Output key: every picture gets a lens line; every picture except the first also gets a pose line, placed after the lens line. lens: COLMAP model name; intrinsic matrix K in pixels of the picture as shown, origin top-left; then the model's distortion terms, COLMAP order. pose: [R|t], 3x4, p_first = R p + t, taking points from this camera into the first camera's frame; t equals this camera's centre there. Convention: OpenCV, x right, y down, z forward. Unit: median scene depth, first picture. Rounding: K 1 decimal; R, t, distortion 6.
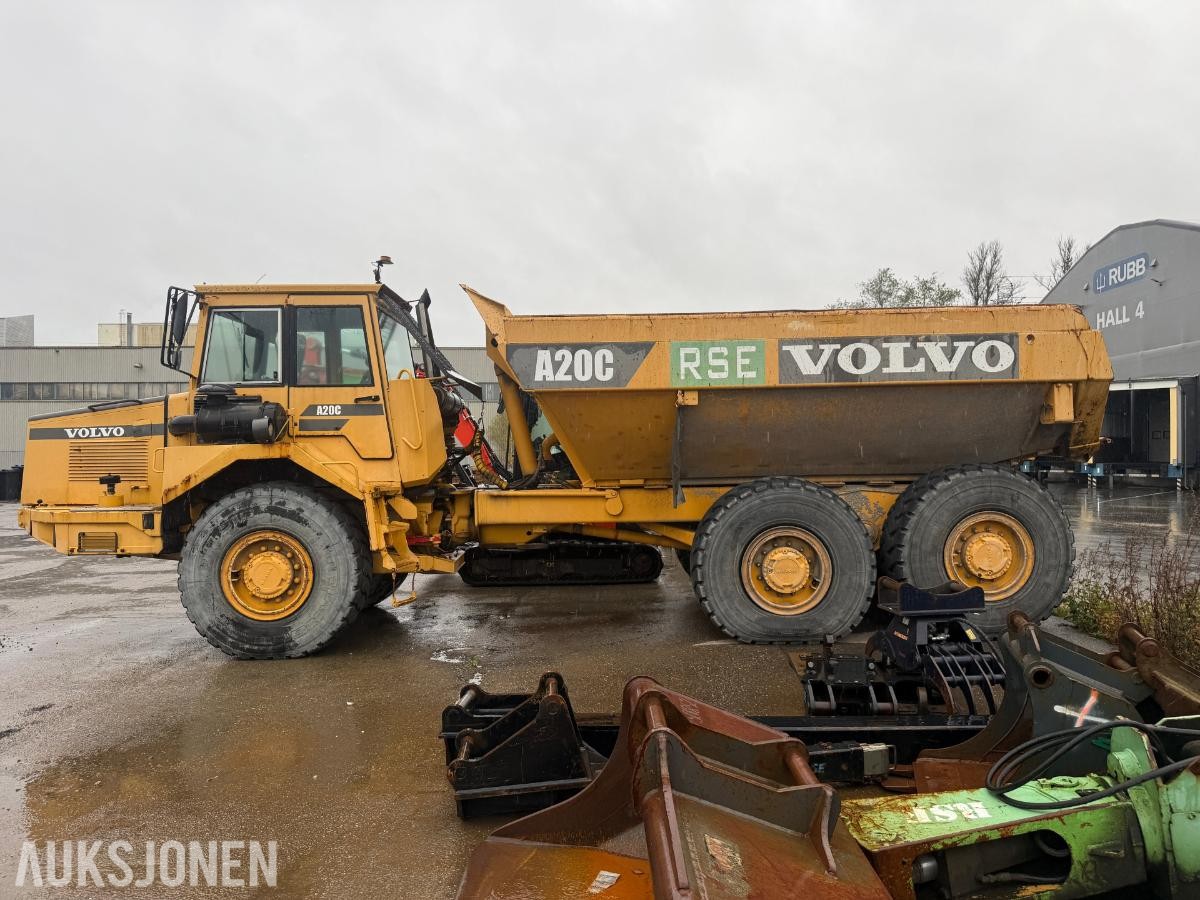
lens RADIAL K [[839.9, 0, 600.0], [0, 839.9, 450.0], [0, 0, 1]] dist [0.173554, -0.382295]
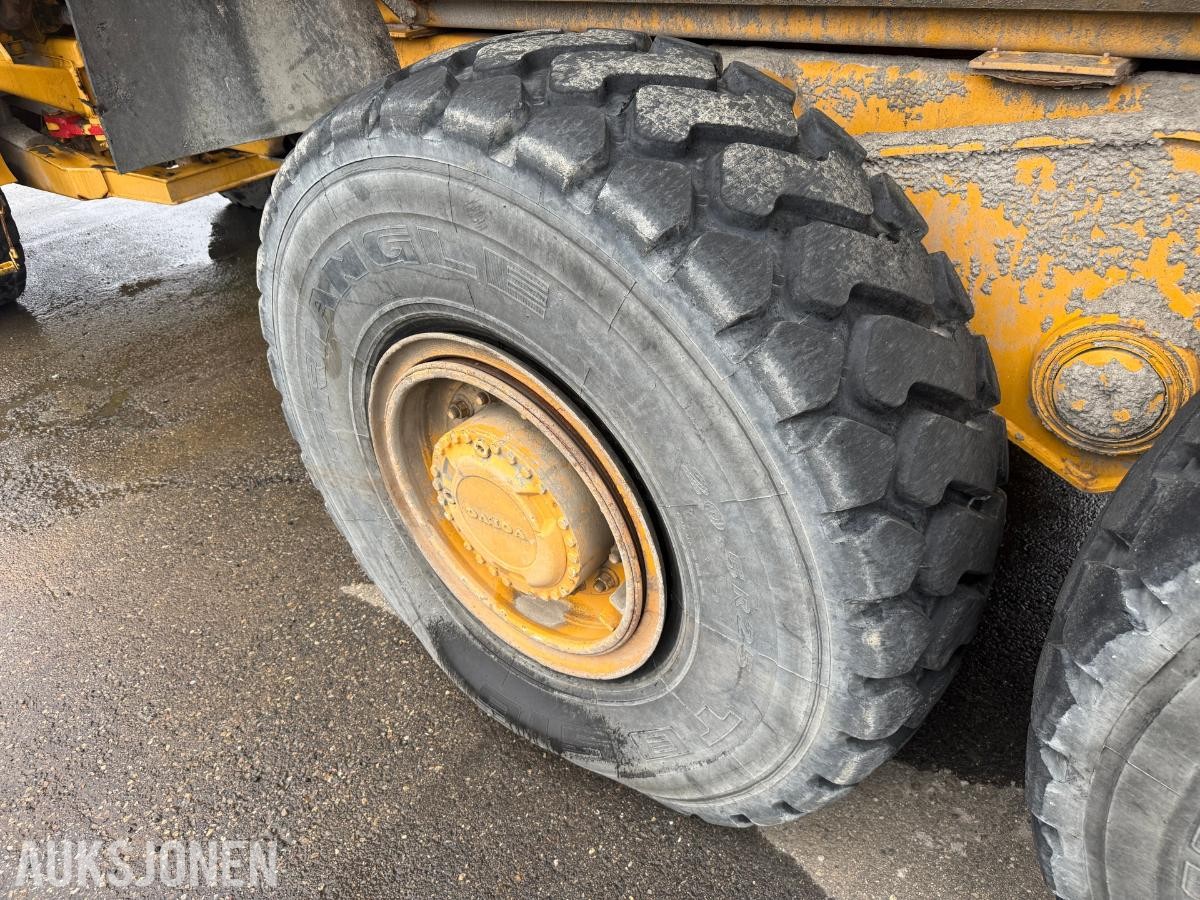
lens RADIAL K [[849.9, 0, 600.0], [0, 849.9, 450.0], [0, 0, 1]] dist [0.044912, -0.068185]
pose [[0.777037, 0.322007, -0.540856, 0.360332], [0.047605, 0.826721, 0.560594, 0.002731], [0.627652, -0.461349, 0.627064, 0.894330]]
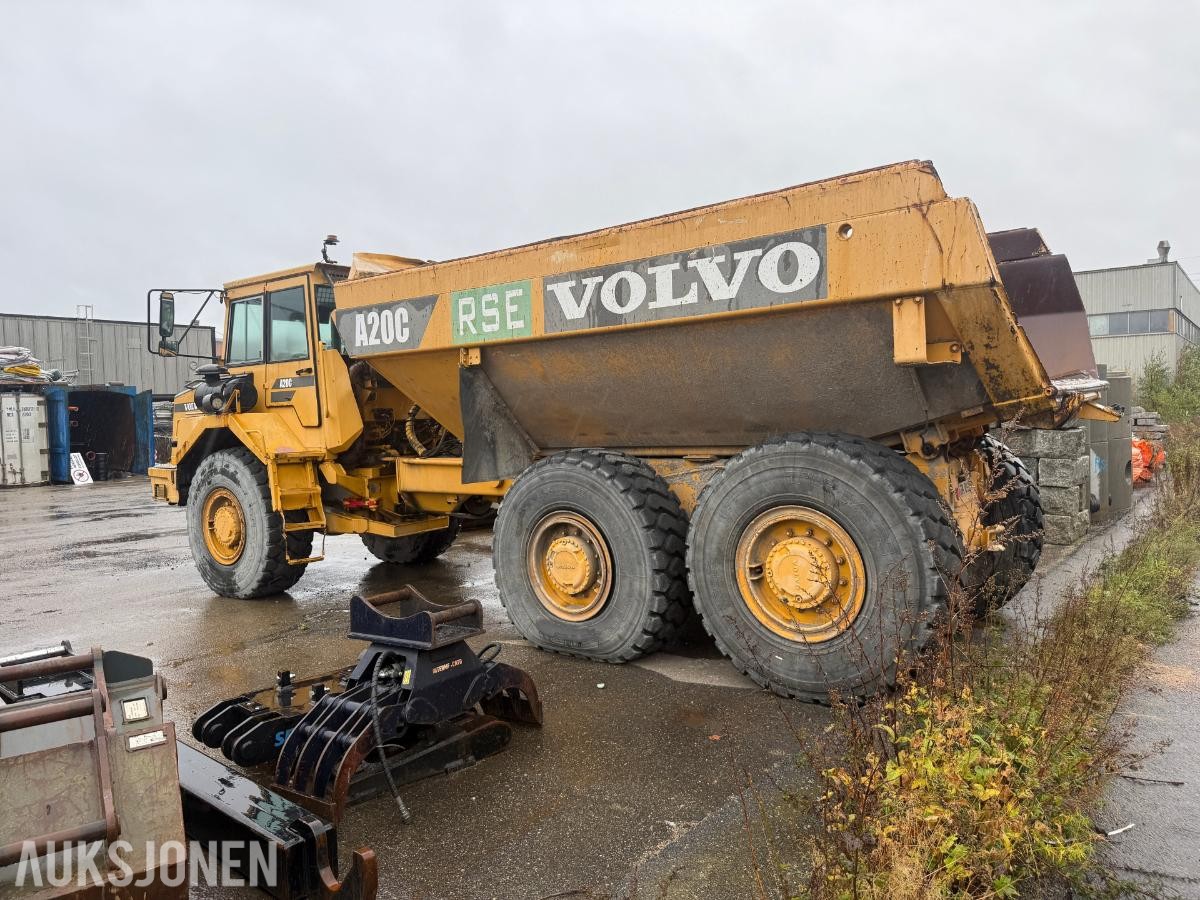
lens RADIAL K [[839.9, 0, 600.0], [0, 839.9, 450.0], [0, 0, 1]] dist [0.173554, -0.382295]
pose [[0.786404, 0.014659, -0.617538, 0.746073], [0.018792, 0.998688, 0.047637, -0.005270], [0.617426, -0.049066, 0.785097, 0.400529]]
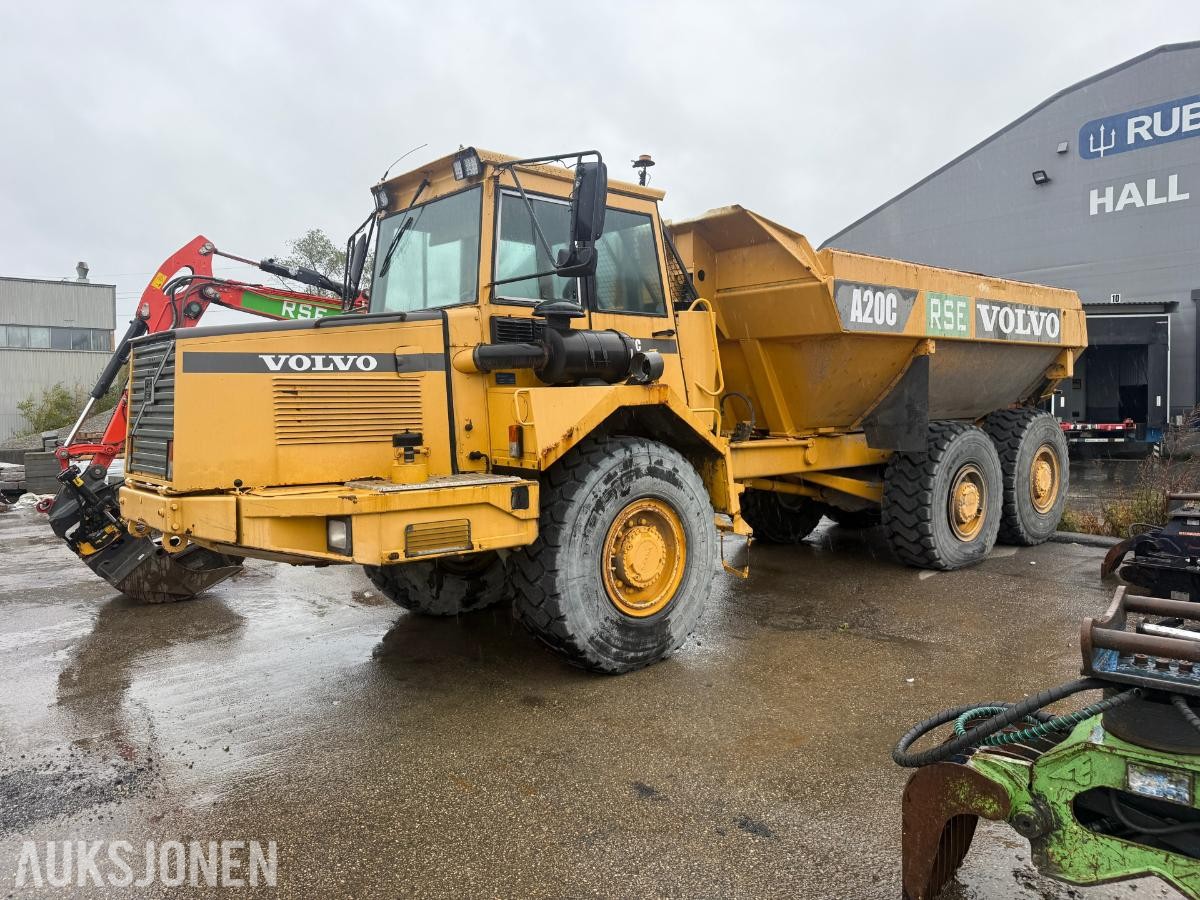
lens RADIAL K [[839.9, 0, 600.0], [0, 839.9, 450.0], [0, 0, 1]] dist [0.173554, -0.382295]
pose [[0.759423, -0.034031, 0.649706, -0.909721], [0.010273, 0.999134, 0.040326, 0.019791], [-0.650516, -0.023950, 0.759115, 0.457288]]
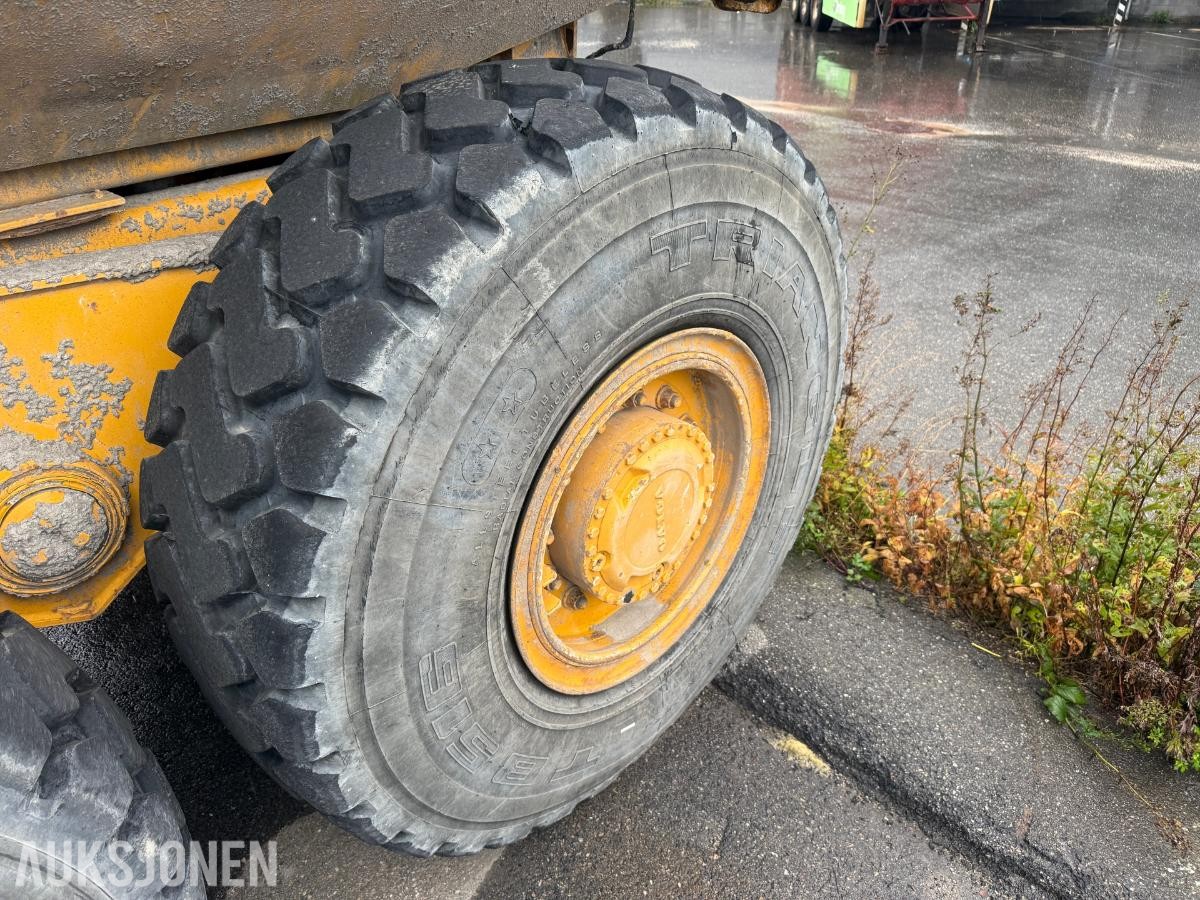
lens RADIAL K [[849.9, 0, 600.0], [0, 849.9, 450.0], [0, 0, 1]] dist [0.044912, -0.068185]
pose [[0.692492, -0.383151, 0.611269, 0.314208], [0.024269, 0.859200, 0.511063, -0.009044], [-0.721017, -0.339073, 0.604288, 0.888088]]
